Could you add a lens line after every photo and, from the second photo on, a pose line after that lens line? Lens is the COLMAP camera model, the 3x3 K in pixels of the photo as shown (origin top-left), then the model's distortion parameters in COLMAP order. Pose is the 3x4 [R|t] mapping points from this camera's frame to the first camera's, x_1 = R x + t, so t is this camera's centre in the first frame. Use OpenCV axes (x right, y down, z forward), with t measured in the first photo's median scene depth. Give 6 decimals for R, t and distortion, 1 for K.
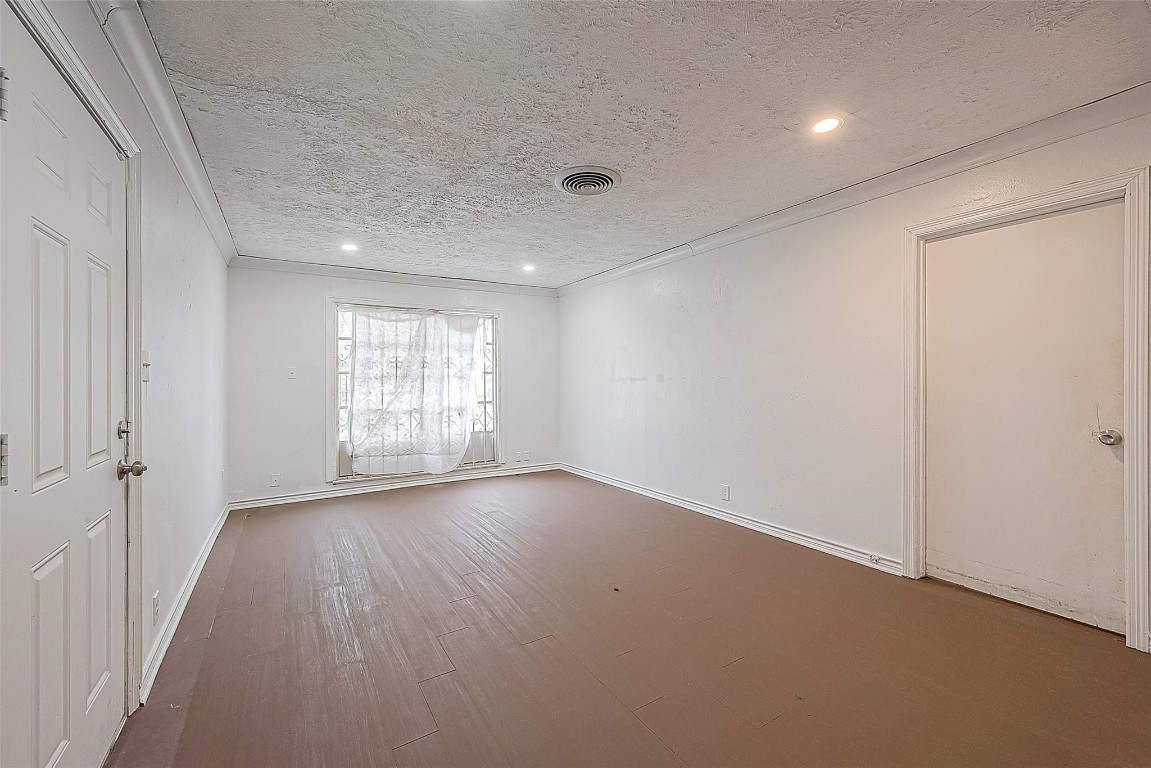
lens RADIAL K [[463.1, 0, 581.7], [0, 463.1, 379.6], [0, 0, 1]] dist [-0.001580, -0.000145]
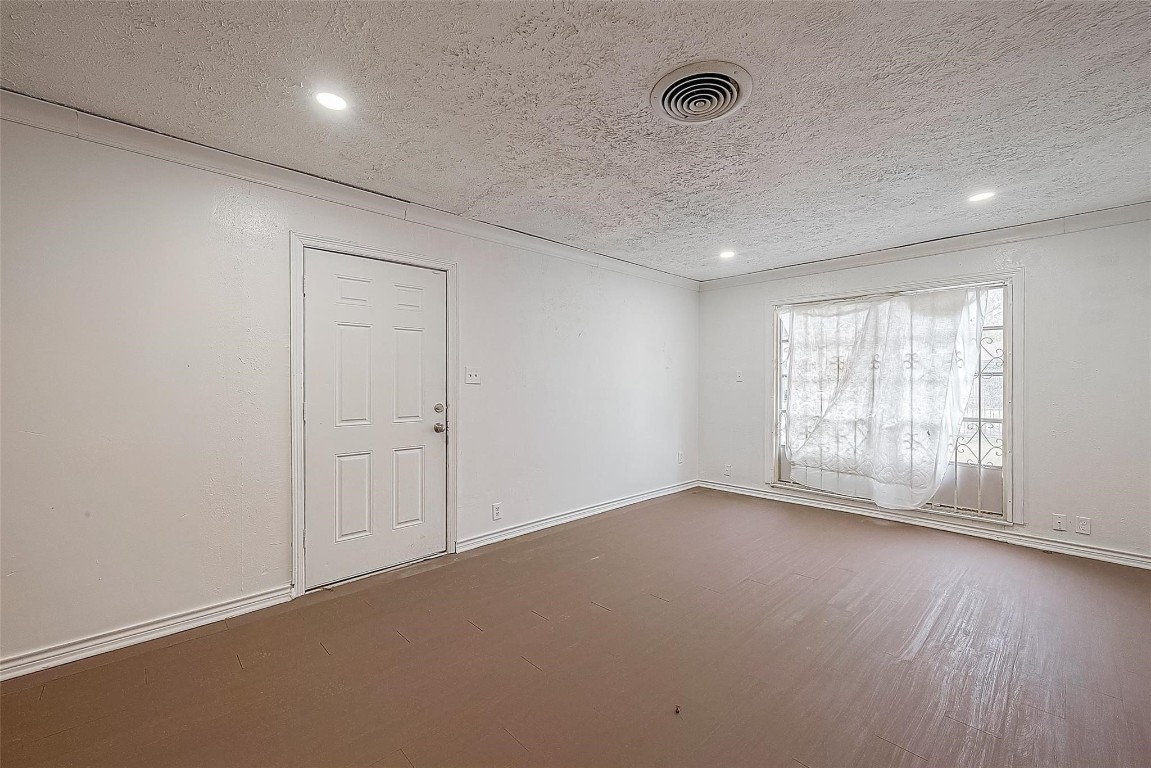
lens RADIAL K [[463.1, 0, 584.2], [0, 463.1, 382.1], [0, 0, 1]] dist [-0.001580, -0.000145]
pose [[0.208393, 0.007871, -0.978014, 0.336316], [-0.005066, 0.999963, 0.006968, -0.005922], [0.978032, 0.003503, 0.208425, 0.361724]]
